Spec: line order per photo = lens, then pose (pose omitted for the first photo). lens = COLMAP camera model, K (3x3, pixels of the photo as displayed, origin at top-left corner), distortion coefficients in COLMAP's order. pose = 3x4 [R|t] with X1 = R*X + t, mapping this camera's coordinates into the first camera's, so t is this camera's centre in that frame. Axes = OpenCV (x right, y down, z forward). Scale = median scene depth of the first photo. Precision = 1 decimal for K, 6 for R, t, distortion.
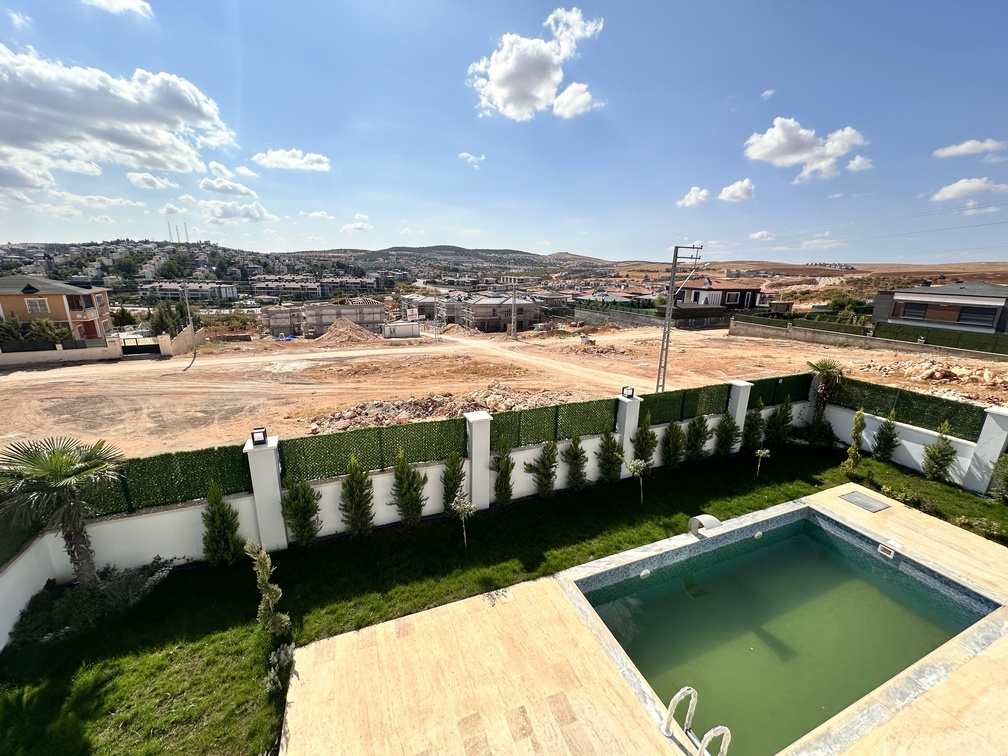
lens RADIAL K [[407.6, 0, 504.0], [0, 407.6, 378.0], [0, 0, 1]] dist [-0.002487, -0.000299]
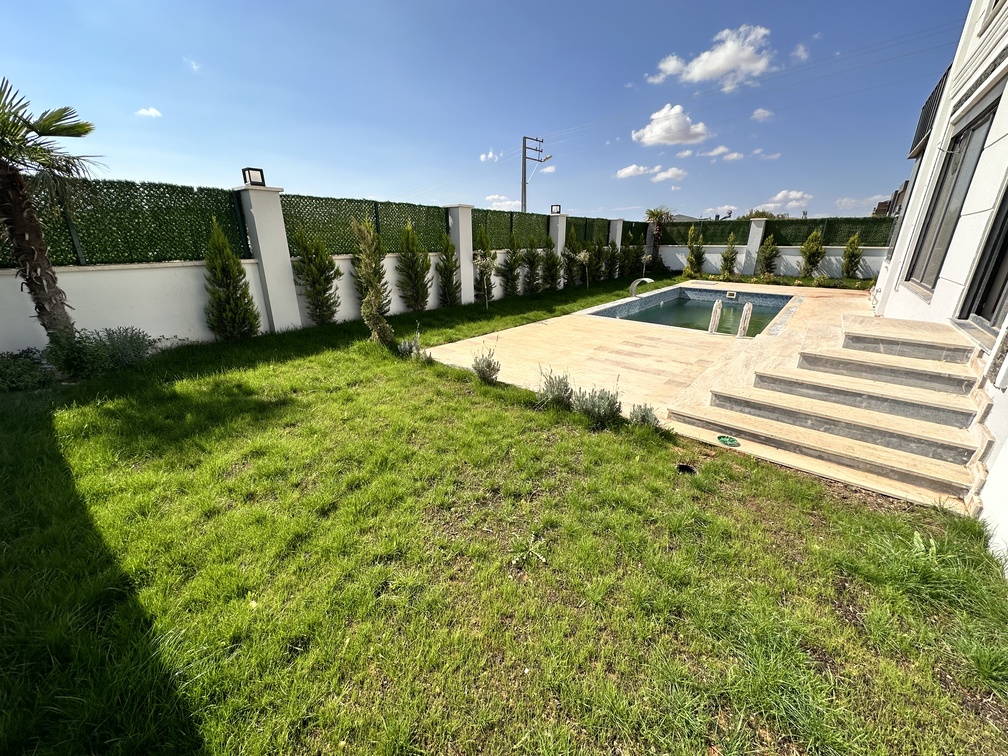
lens RADIAL K [[402.1, 0, 504.0], [0, 402.1, 378.0], [0, 0, 1]] dist [-0.000690, 0.000030]
pose [[0.880123, -0.172281, 0.442383, -0.452286], [0.137770, 0.984418, 0.109276, 0.396643], [-0.454316, -0.035229, 0.890144, 0.039482]]
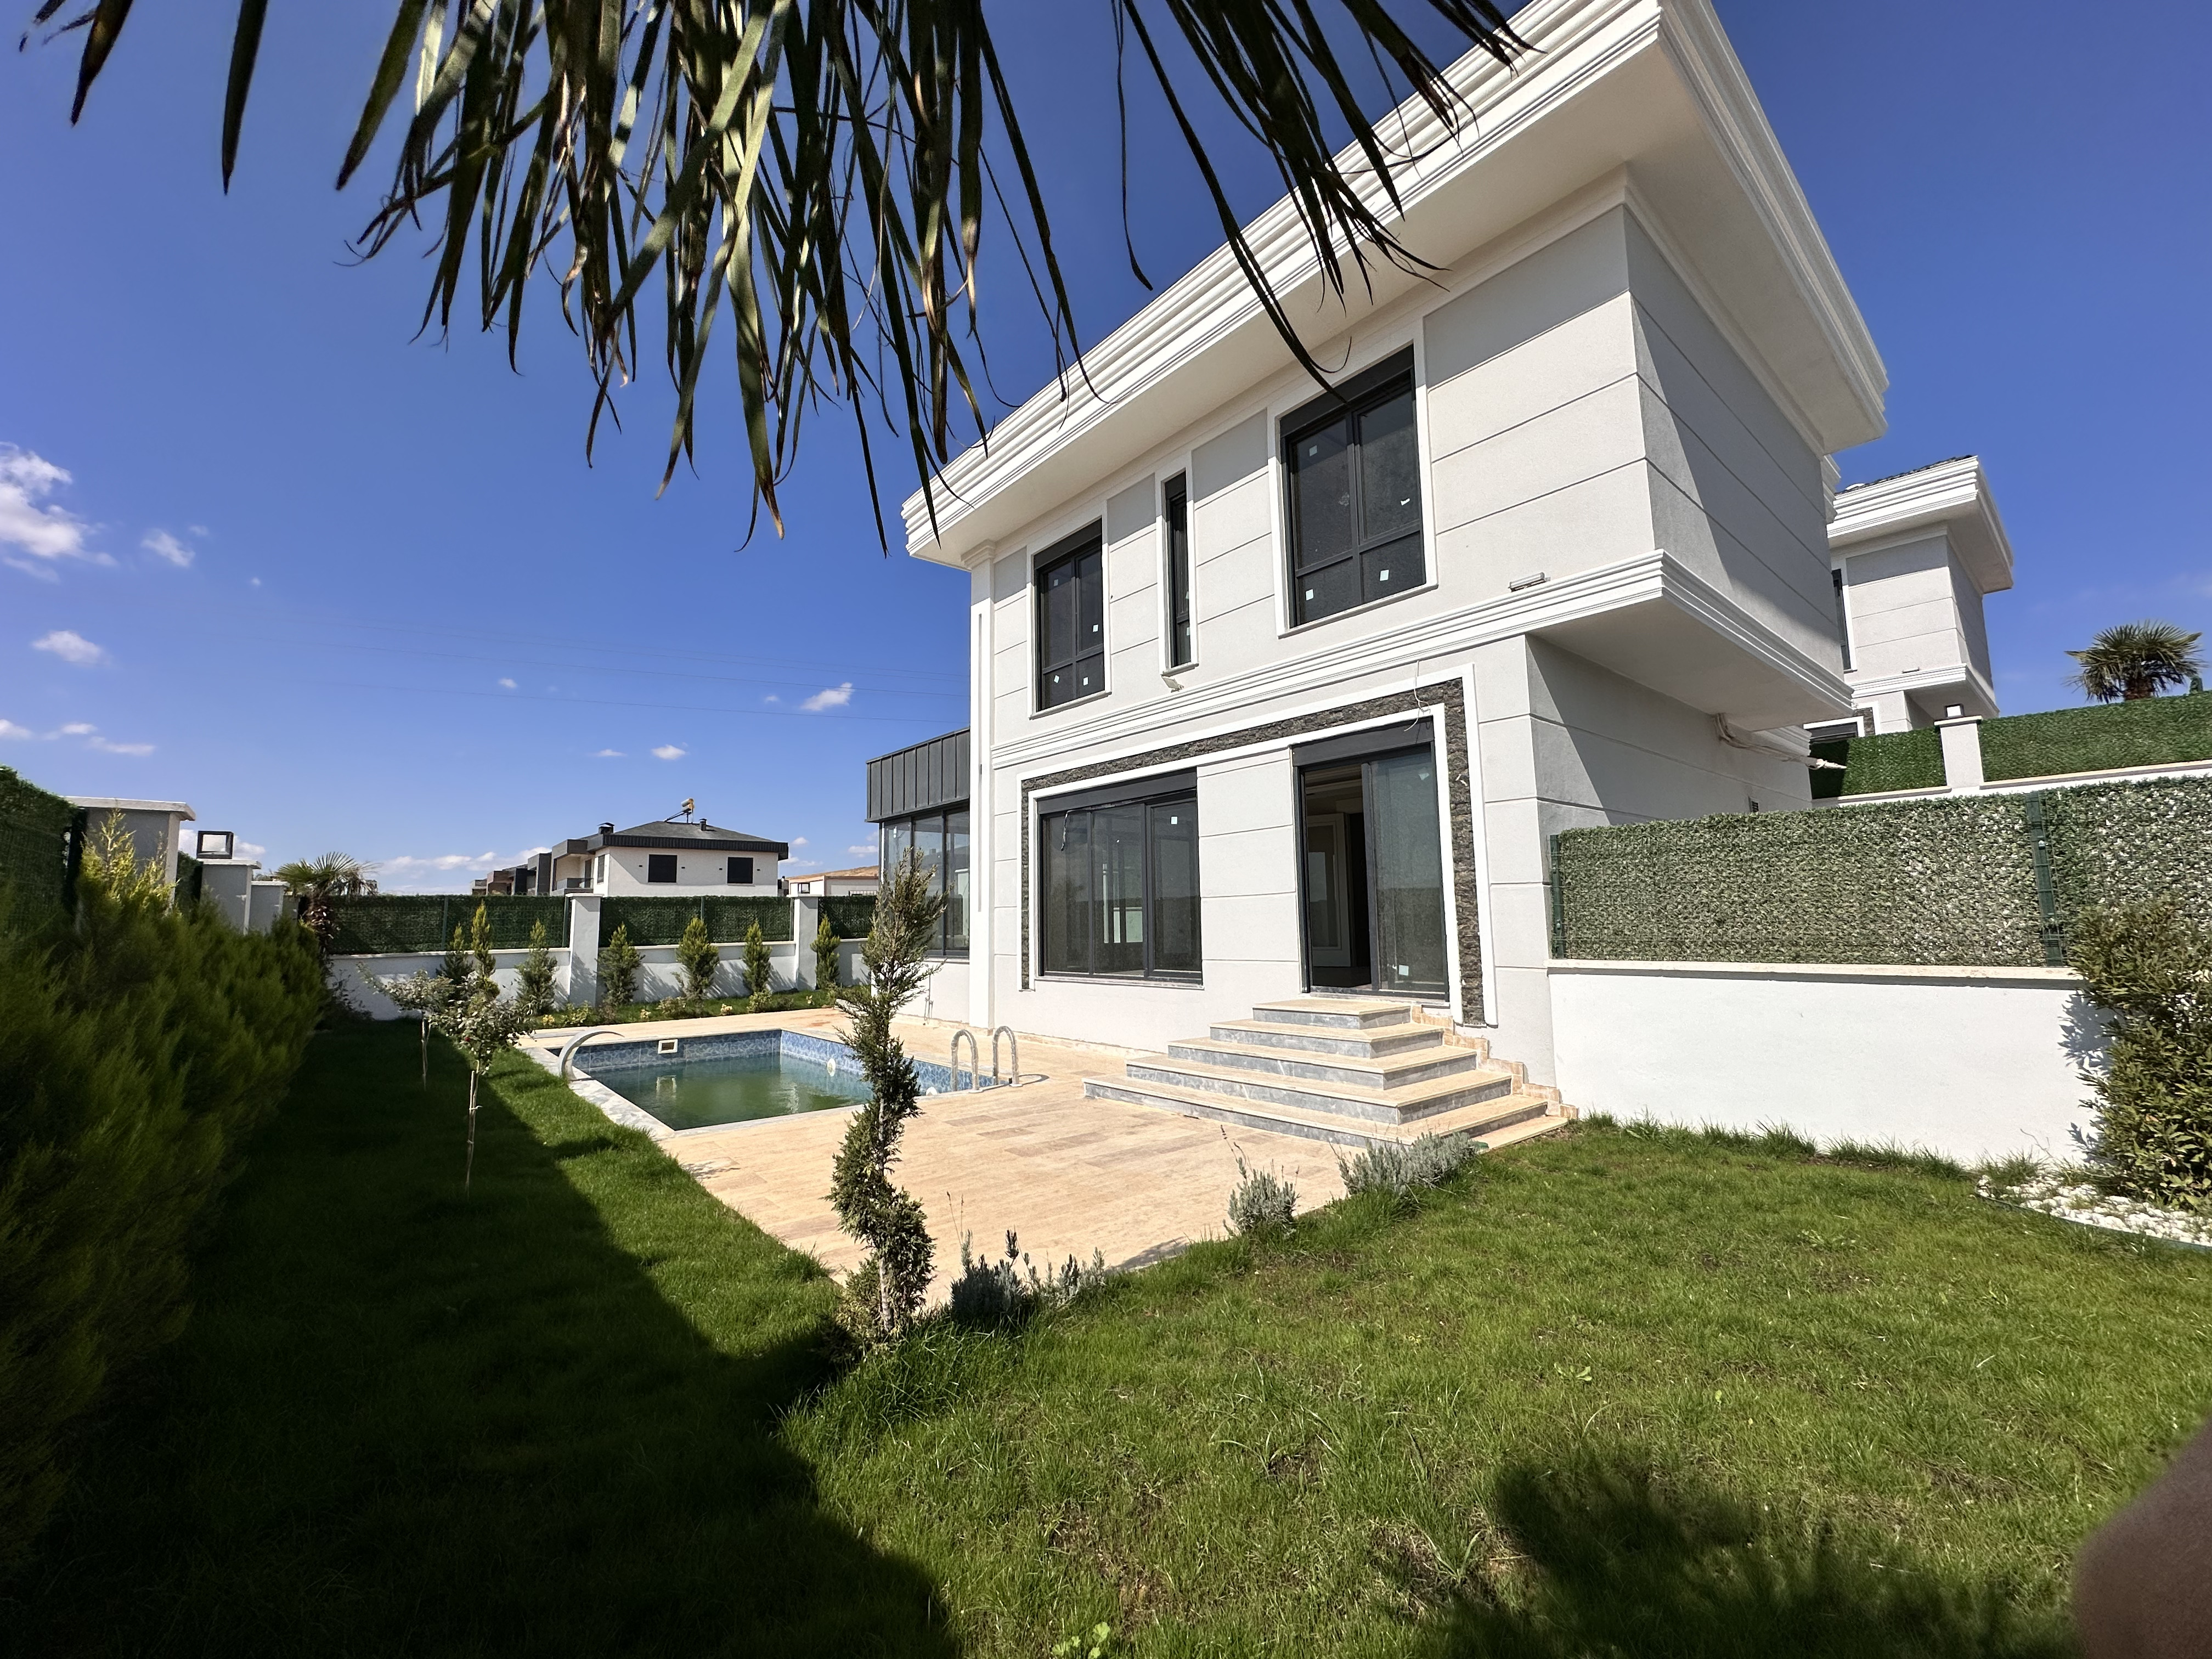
lens RADIAL K [[882.5, 0, 1106.0], [0, 882.5, 829.5], [0, 0, 1]] dist [-0.000690, 0.000030]
pose [[-0.297117, 0.087460, 0.950827, -0.674216], [0.259600, 0.965685, -0.007706, 0.239399], [-0.918874, 0.244545, -0.309627, 0.601608]]
